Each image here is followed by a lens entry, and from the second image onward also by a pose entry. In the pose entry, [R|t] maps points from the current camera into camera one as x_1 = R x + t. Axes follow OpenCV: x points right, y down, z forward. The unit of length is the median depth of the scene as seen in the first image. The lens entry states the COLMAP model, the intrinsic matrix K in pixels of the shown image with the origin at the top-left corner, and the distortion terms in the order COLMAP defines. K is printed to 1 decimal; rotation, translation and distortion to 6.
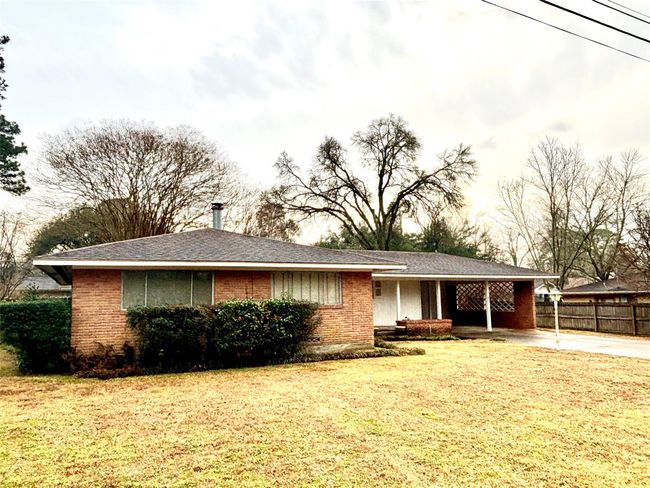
lens RADIAL K [[478.7, 0, 325.7], [0, 478.7, 247.8], [0, 0, 1]] dist [0.026285, -0.042694]
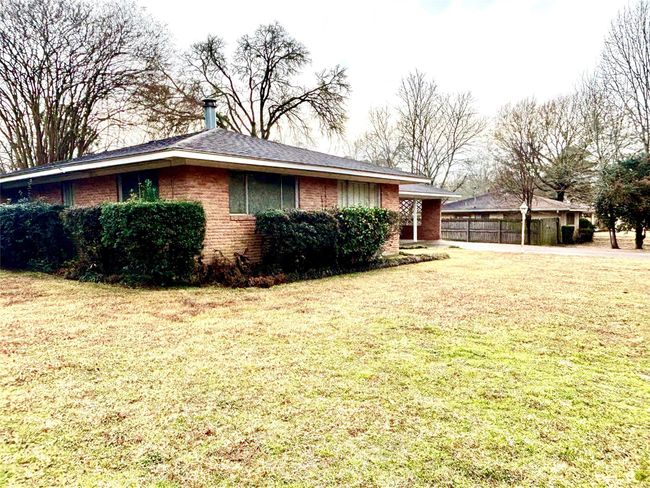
lens RADIAL K [[478.7, 0, 328.2], [0, 478.7, 242.4], [0, 0, 1]] dist [0.026285, -0.042694]
pose [[0.900473, -0.010218, 0.434791, -0.338925], [-0.058588, 0.987761, 0.144554, 0.021448], [-0.430947, -0.155640, 0.888854, 0.065762]]
